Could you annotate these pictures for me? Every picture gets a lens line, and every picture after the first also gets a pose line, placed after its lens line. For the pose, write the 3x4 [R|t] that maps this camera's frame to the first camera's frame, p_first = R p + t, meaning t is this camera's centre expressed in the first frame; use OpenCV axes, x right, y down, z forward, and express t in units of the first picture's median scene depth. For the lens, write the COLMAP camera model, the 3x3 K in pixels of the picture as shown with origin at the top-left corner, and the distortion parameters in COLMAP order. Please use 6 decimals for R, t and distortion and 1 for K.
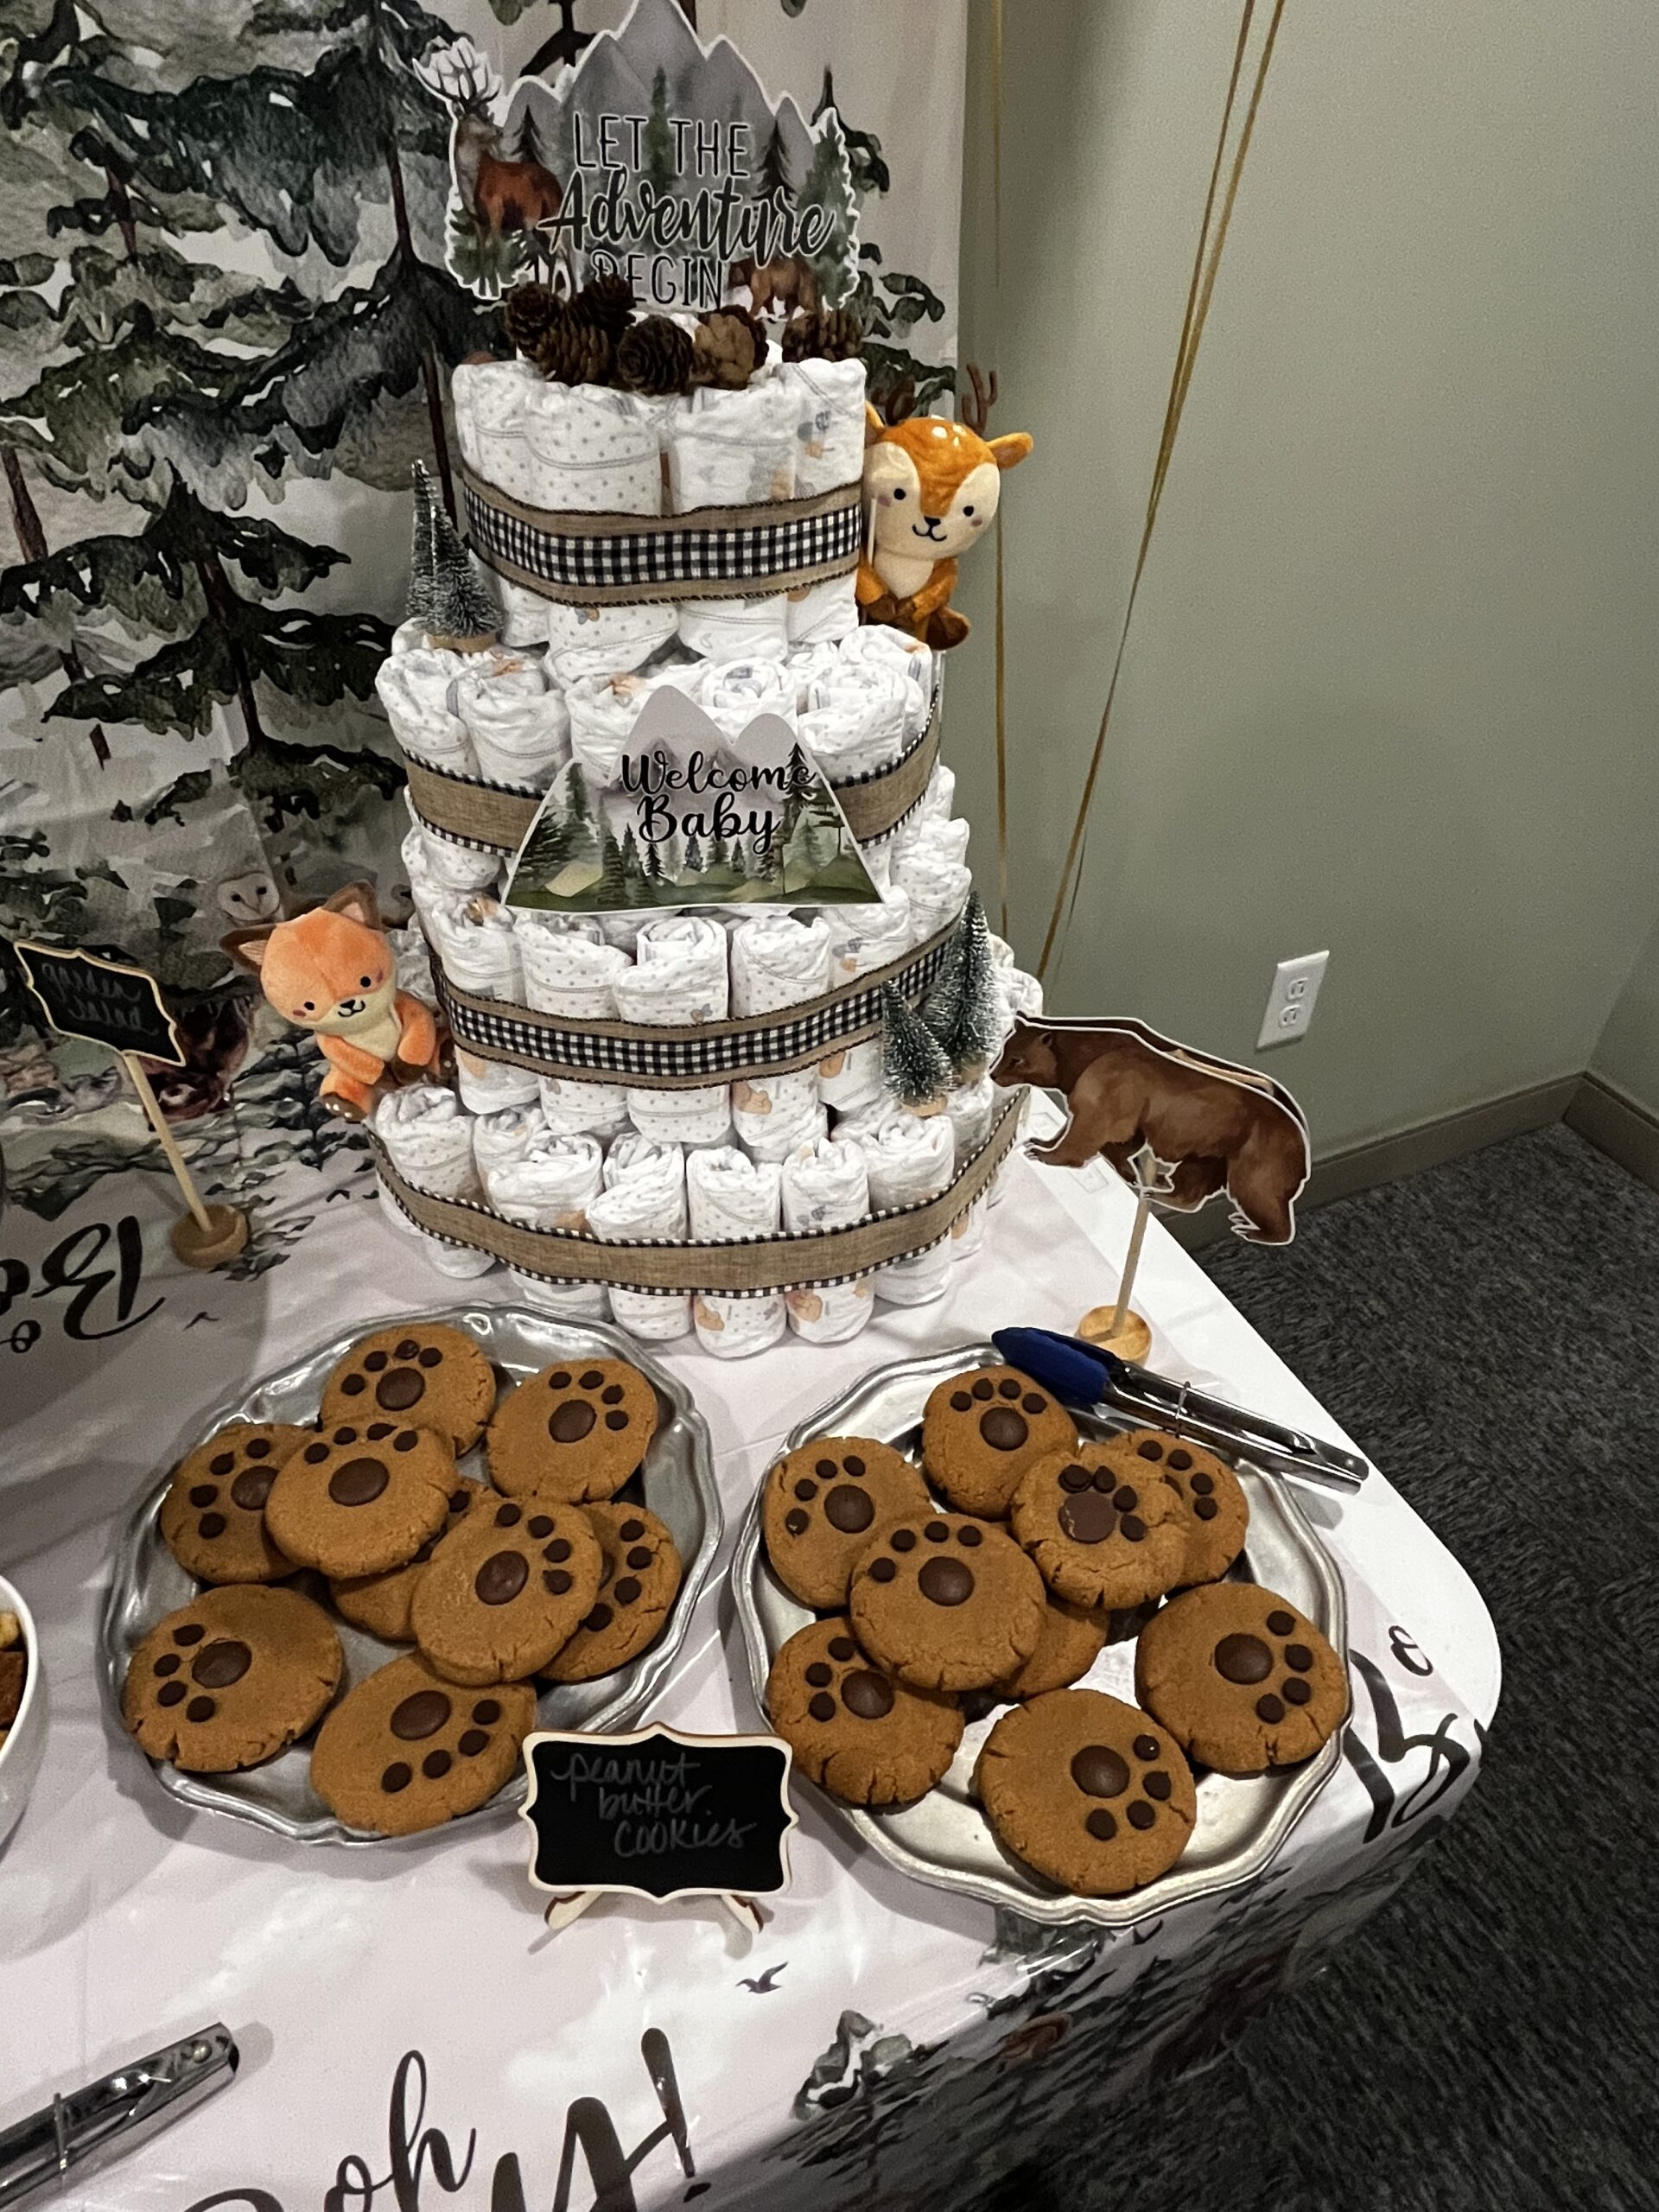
lens RADIAL K [[1299.1, 0, 825.3], [0, 1299.1, 1105.9], [0, 0, 1]] dist [0.004865, -0.002477]
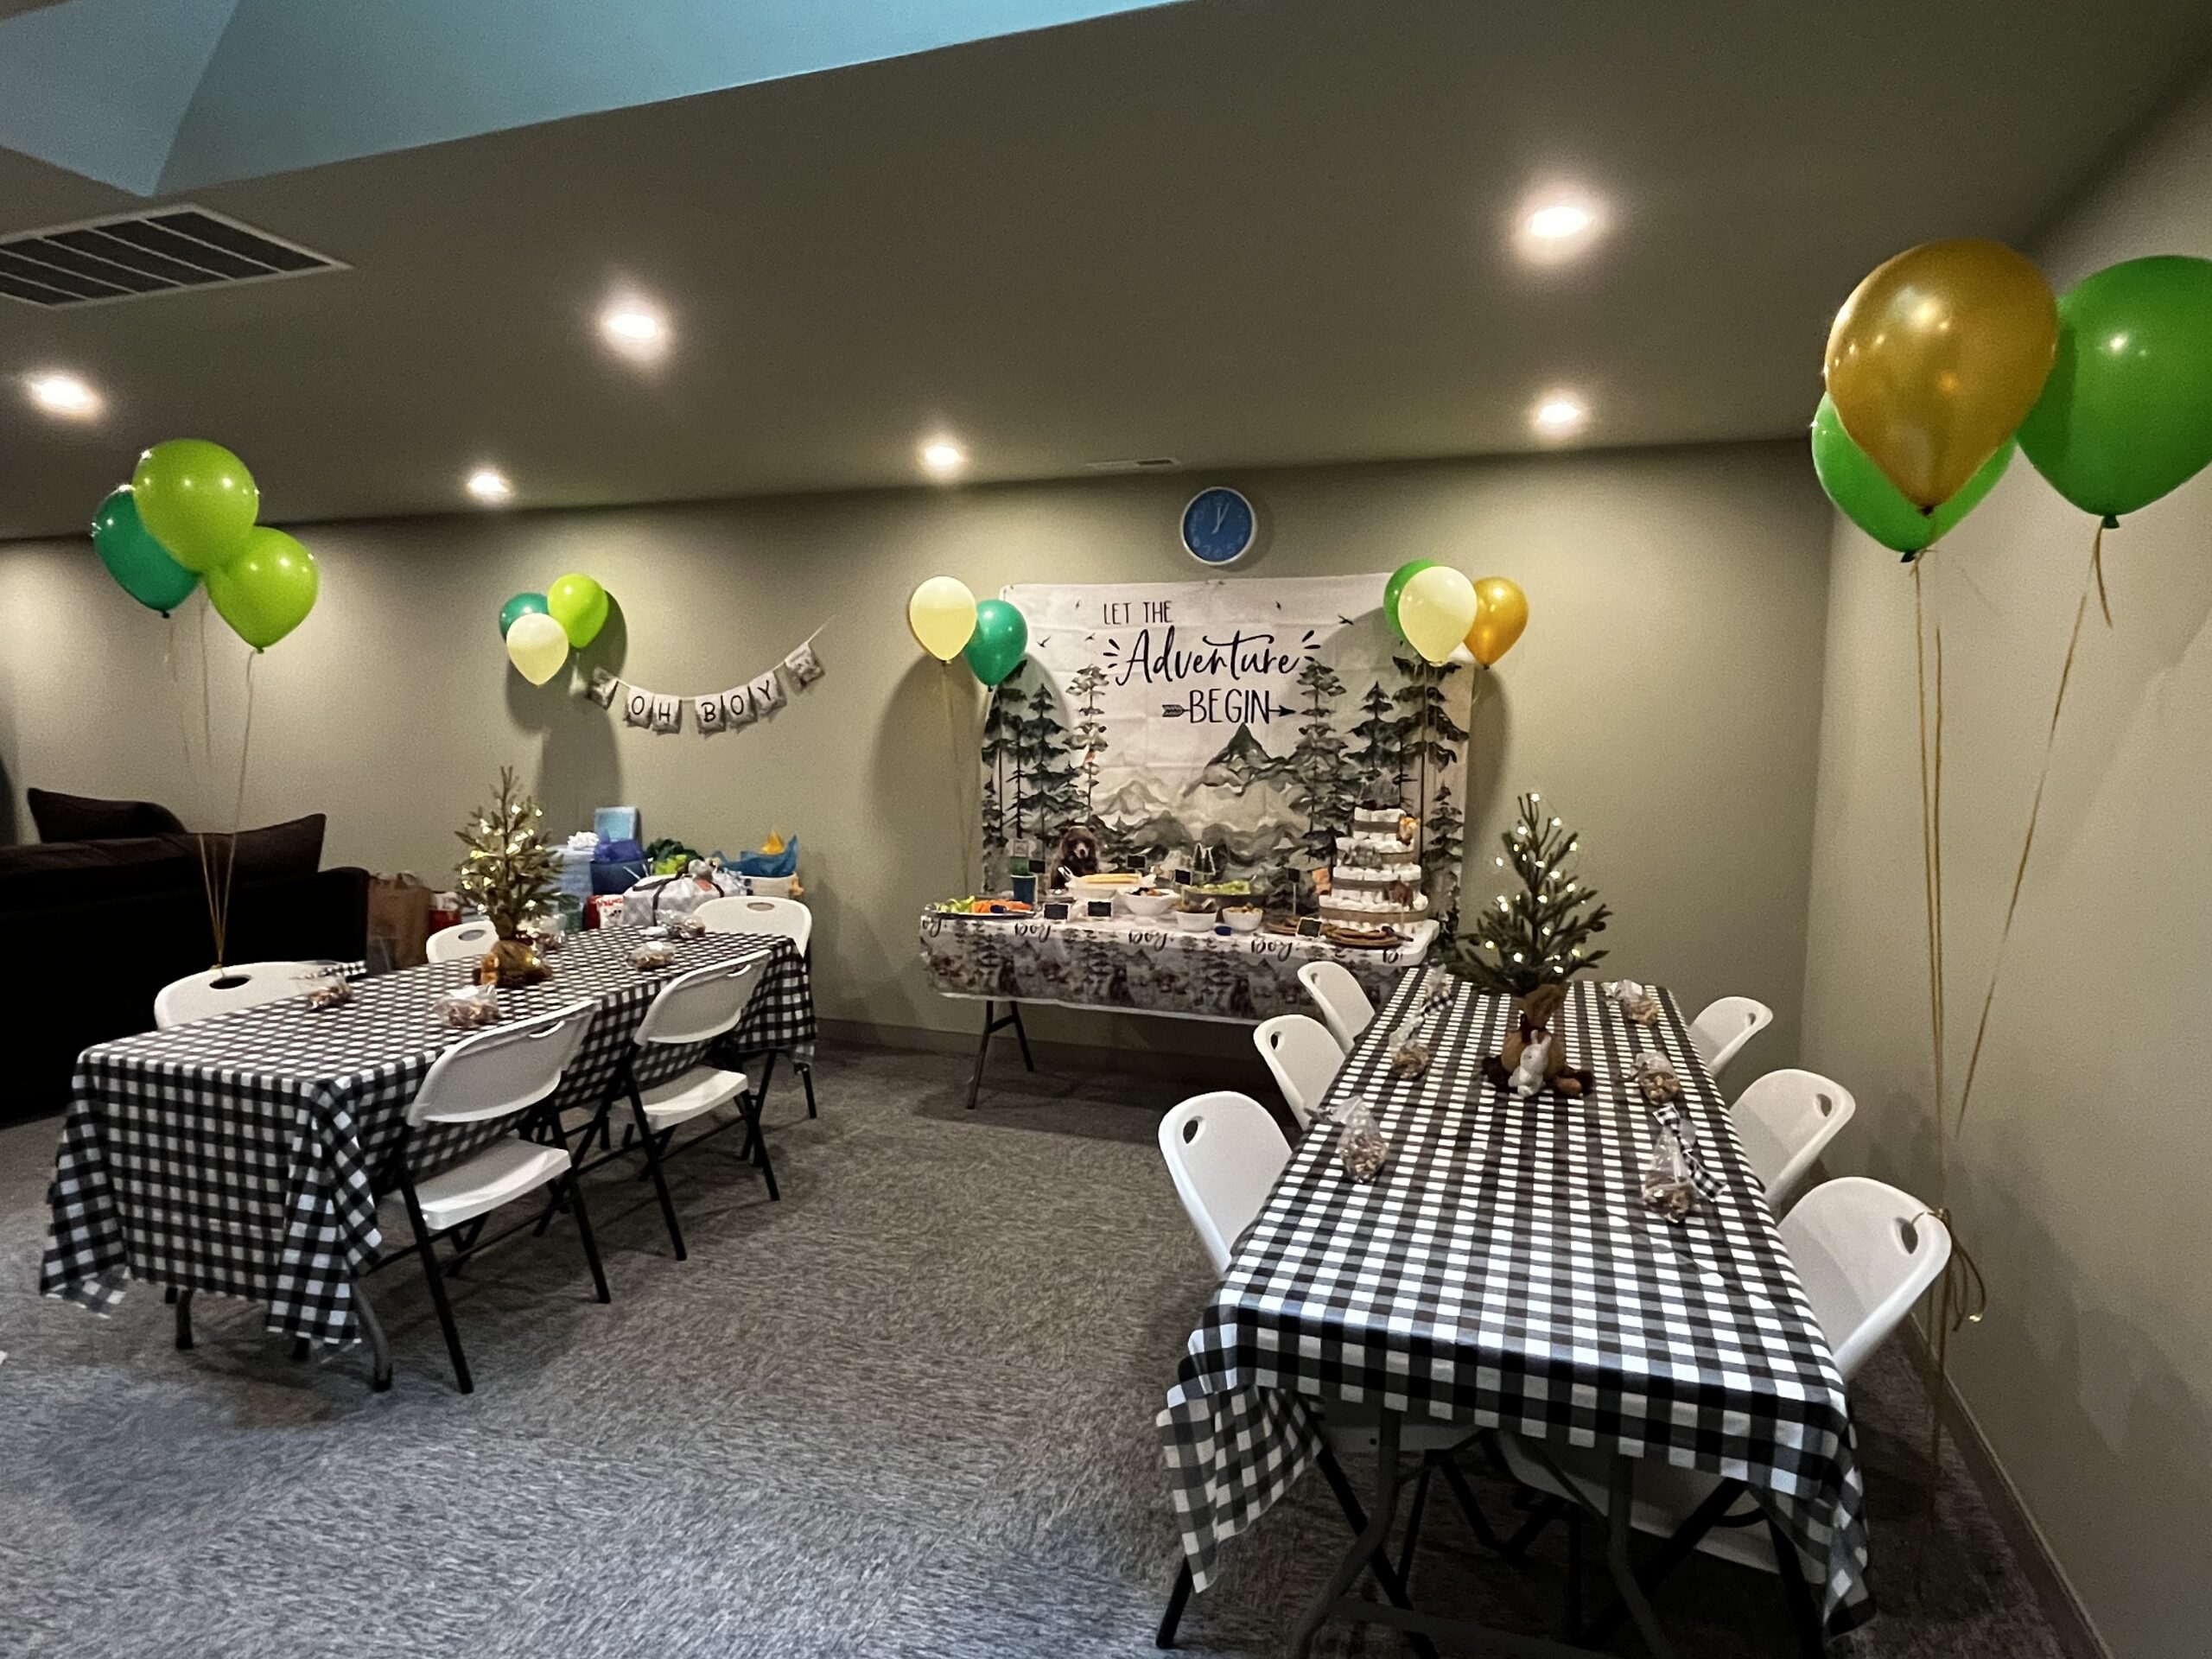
lens RADIAL K [[1299.1, 0, 1101.0], [0, 1299.1, 831.6], [0, 0, 1]] dist [0.004865, -0.002477]
pose [[0.722545, 0.066798, -0.688089, 3.746260], [-0.442349, 0.809570, -0.385908, 3.066044], [0.531278, 0.583211, 0.614499, -4.302649]]
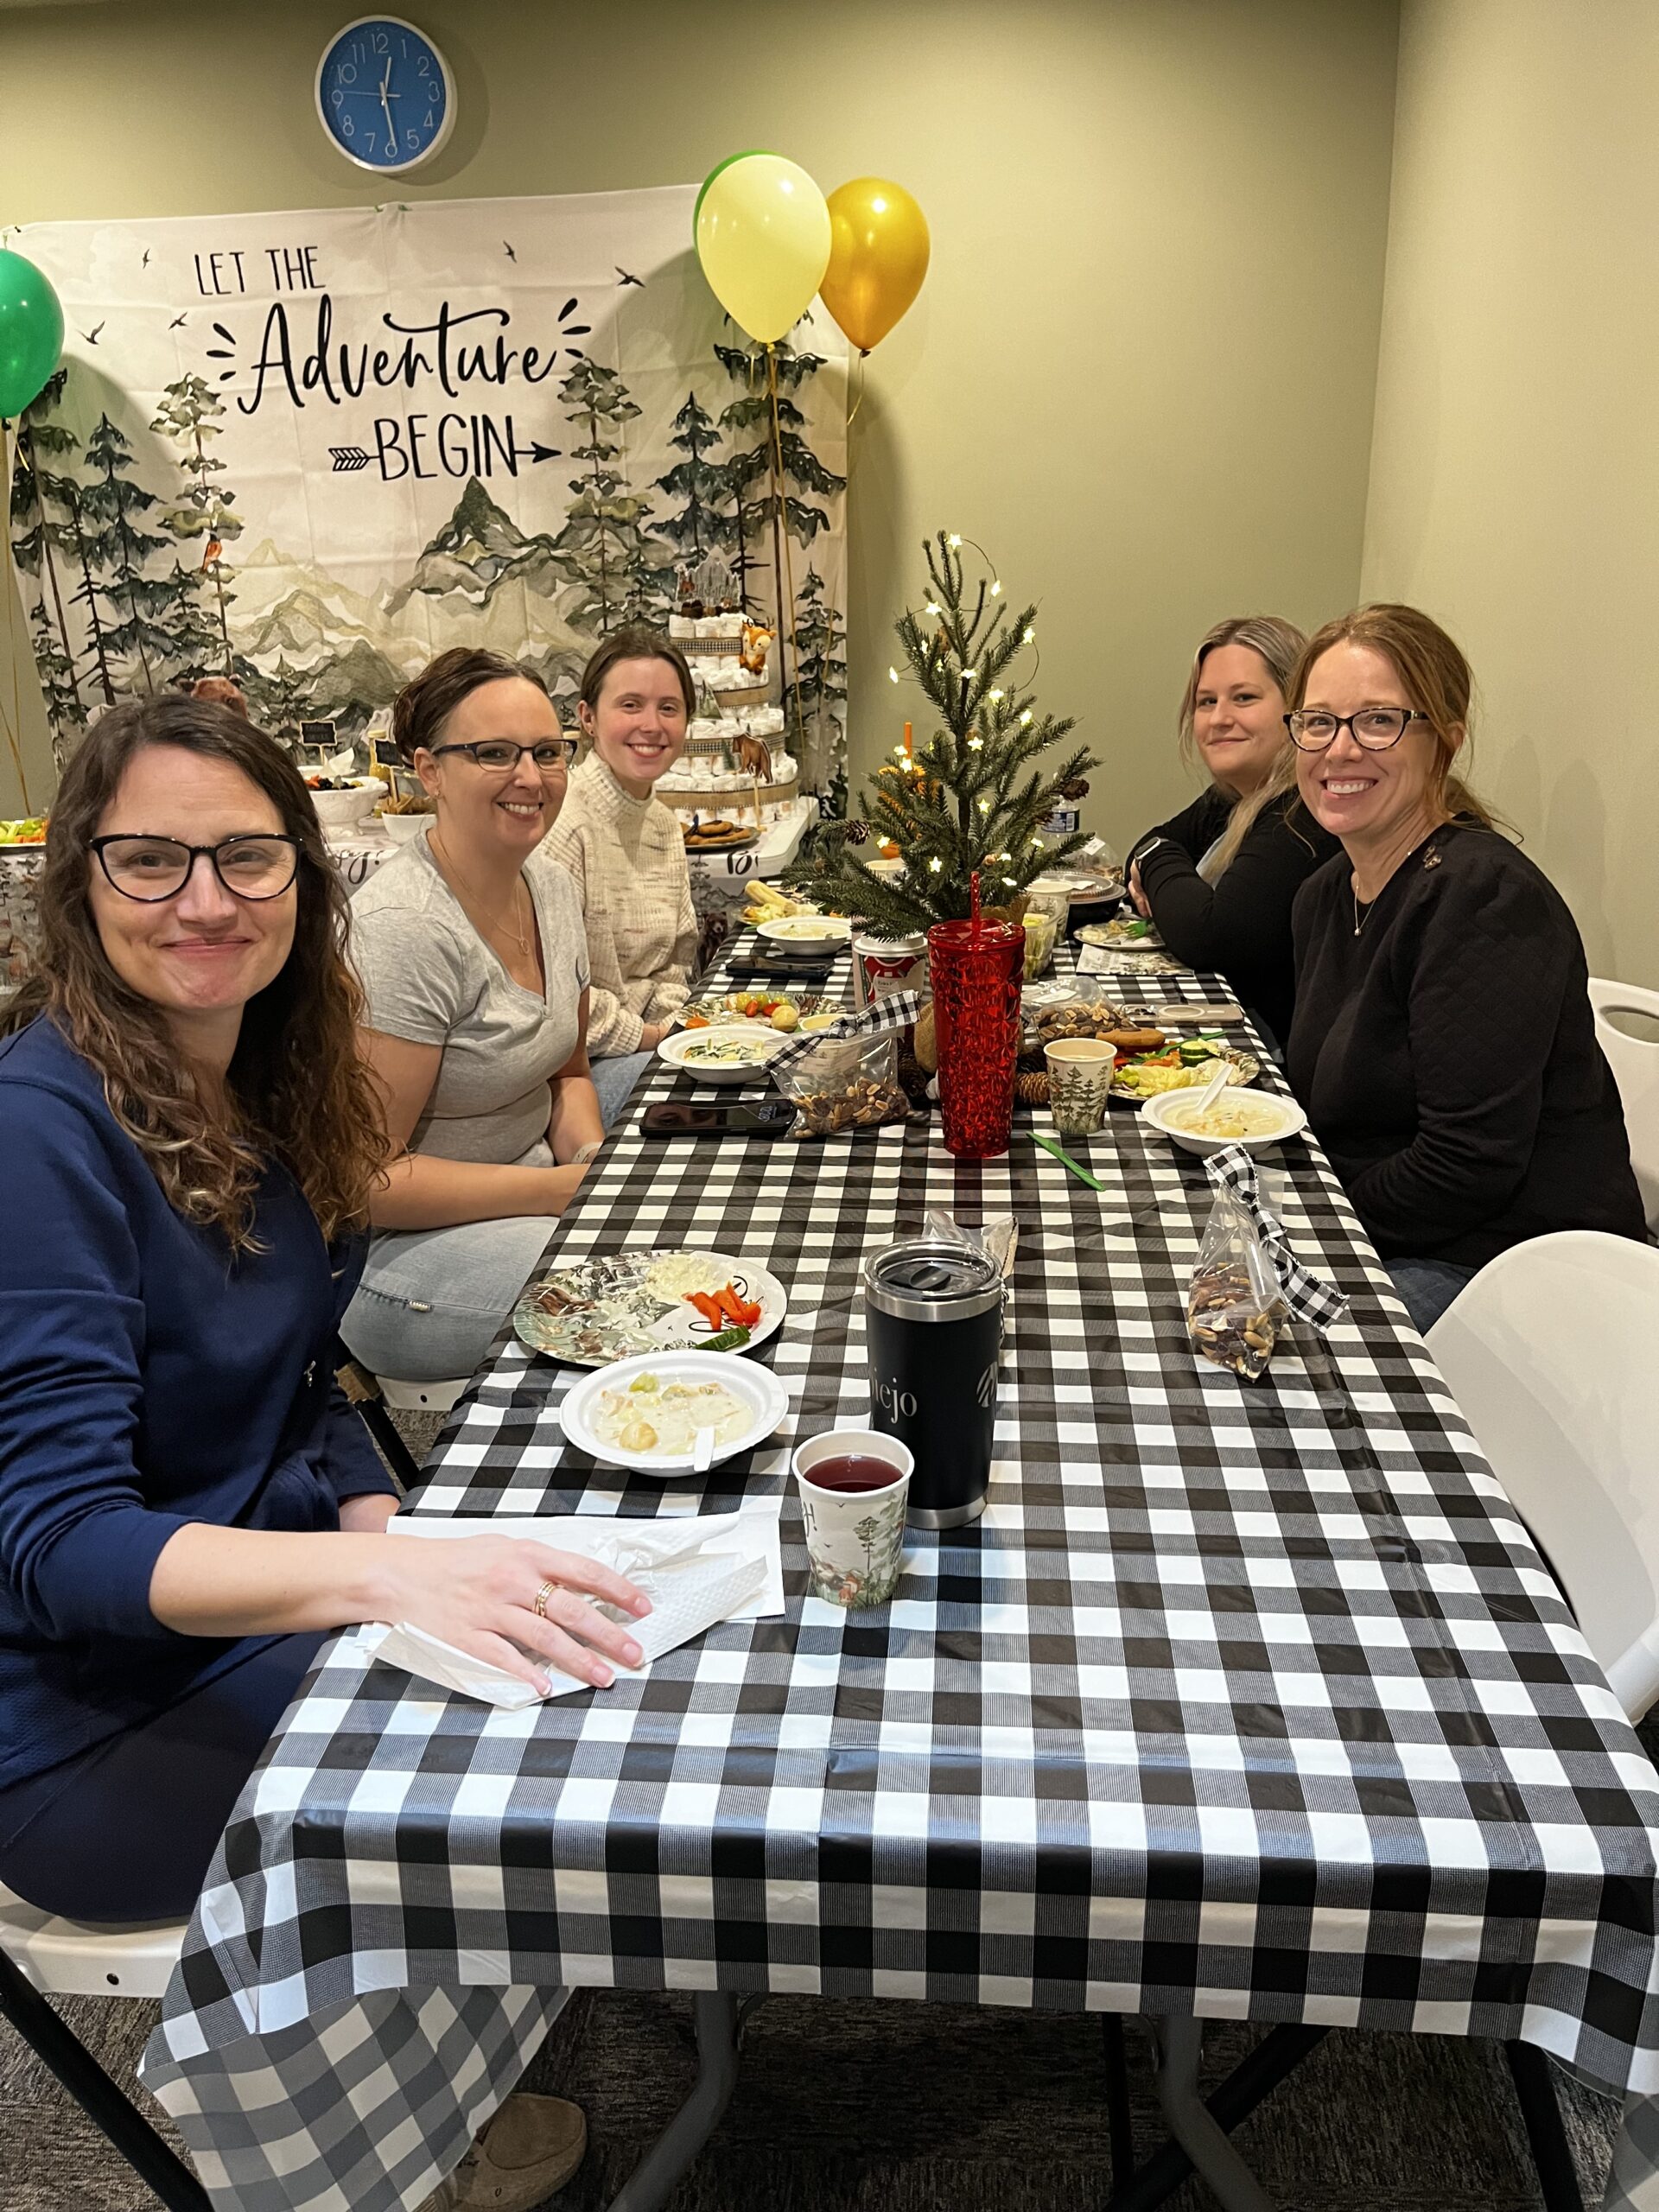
lens RADIAL K [[1690.9, 0, 827.0], [0, 1690.9, 1119.0], [0, 0, 1]] dist [0.040626, -0.026120]
pose [[0.872561, 0.138071, -0.468588, 3.130388], [-0.284235, 0.923633, -0.257123, 2.402181], [0.397302, 0.357544, 0.845171, -3.163622]]
